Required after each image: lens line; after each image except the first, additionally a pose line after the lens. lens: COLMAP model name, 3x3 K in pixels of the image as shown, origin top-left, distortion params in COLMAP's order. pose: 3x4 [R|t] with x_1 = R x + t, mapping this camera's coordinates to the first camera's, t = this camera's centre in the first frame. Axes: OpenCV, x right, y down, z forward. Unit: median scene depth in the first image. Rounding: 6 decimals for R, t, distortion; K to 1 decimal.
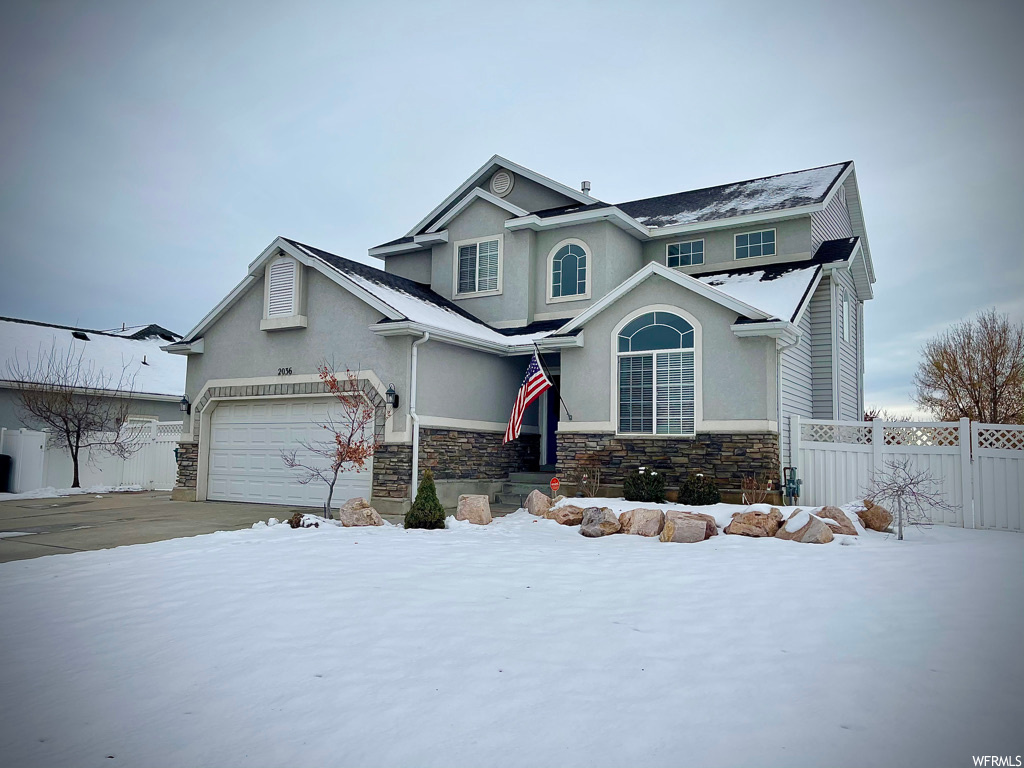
lens RADIAL K [[771.1, 0, 509.9], [0, 771.1, 385.2], [0, 0, 1]] dist [0.053429, -0.011847]
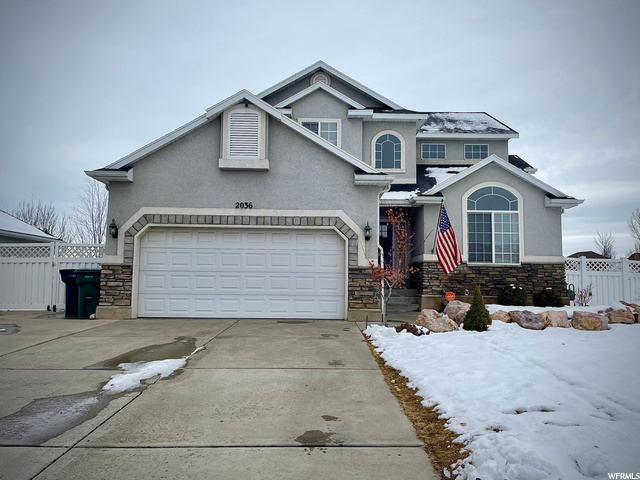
lens RADIAL K [[482.0, 0, 319.3], [0, 482.0, 243.6], [0, 0, 1]] dist [0.053429, -0.011847]
pose [[0.842490, 0.036596, 0.537468, -0.615852], [-0.048833, 0.998770, 0.008540, 0.030013], [-0.536495, -0.033441, 0.843241, 0.333418]]
